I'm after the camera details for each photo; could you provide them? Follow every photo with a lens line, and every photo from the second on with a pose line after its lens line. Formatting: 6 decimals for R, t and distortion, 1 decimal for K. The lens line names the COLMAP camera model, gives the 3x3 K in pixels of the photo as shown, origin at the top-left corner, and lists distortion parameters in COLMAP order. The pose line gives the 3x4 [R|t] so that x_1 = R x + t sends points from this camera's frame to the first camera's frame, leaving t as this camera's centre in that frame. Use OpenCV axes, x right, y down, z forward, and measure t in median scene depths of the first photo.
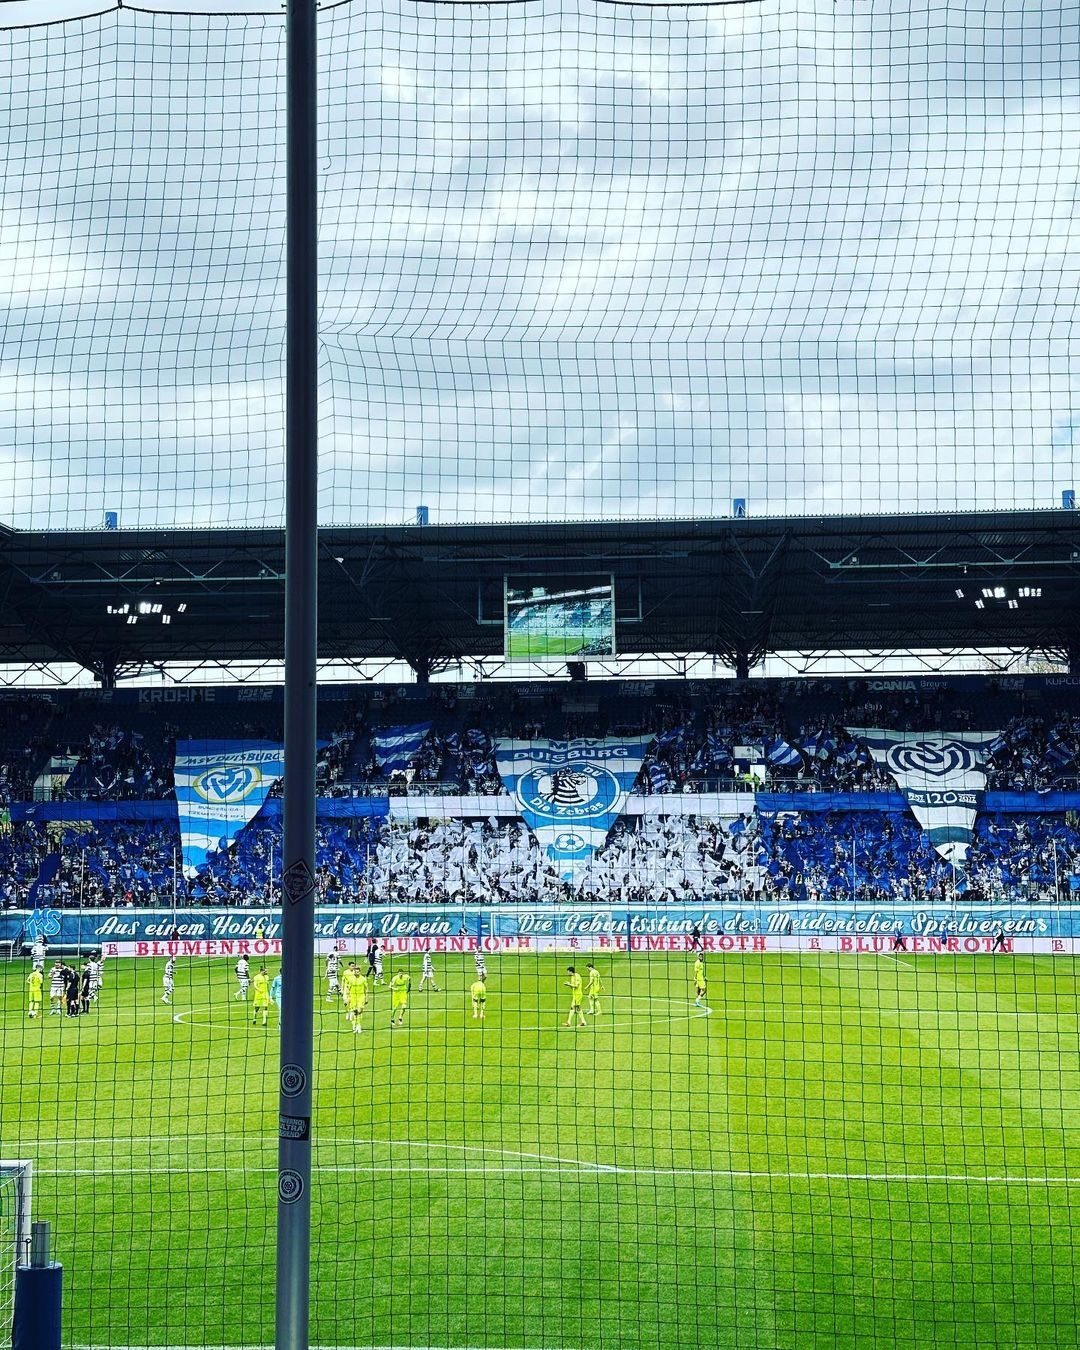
lens RADIAL K [[1887.2, 0, 540.0], [0, 1887.2, 675.0], [0, 0, 1]] dist [0.163116, 0.007106]
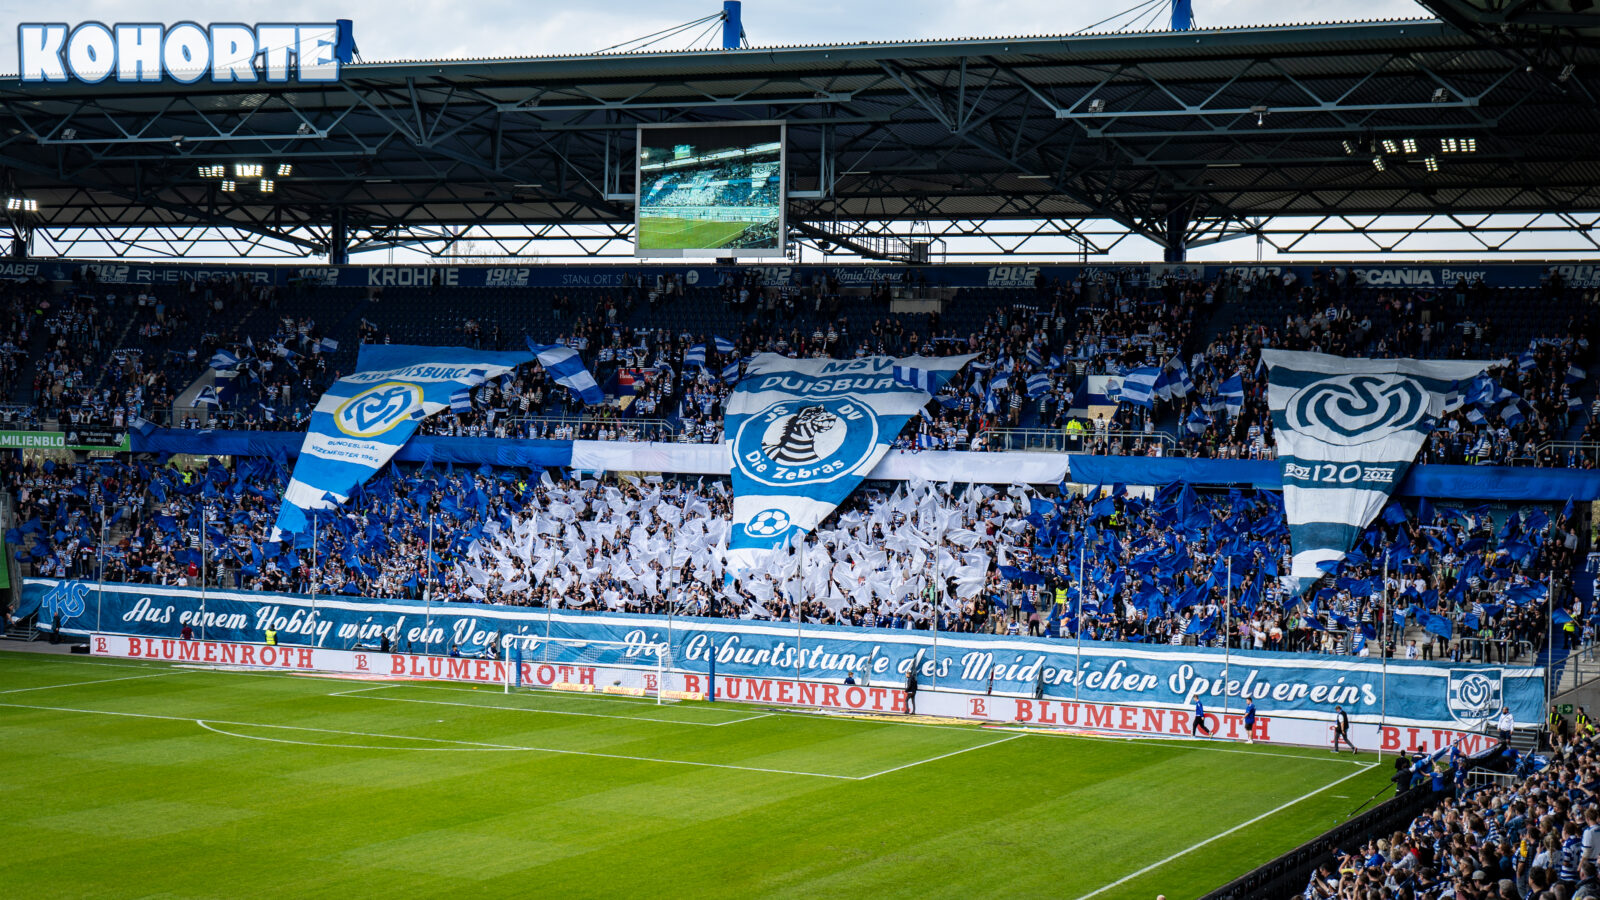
lens RADIAL K [[2645.8, 0, 800.0], [0, 2645.8, 450.0], [0, 0, 1]] dist [0.033532, 0.072897]
pose [[0.935007, 0.034766, -0.352921, 0.371096], [0.005553, 0.993626, 0.112593, -0.044349], [0.354586, -0.107235, 0.928854, 0.135023]]
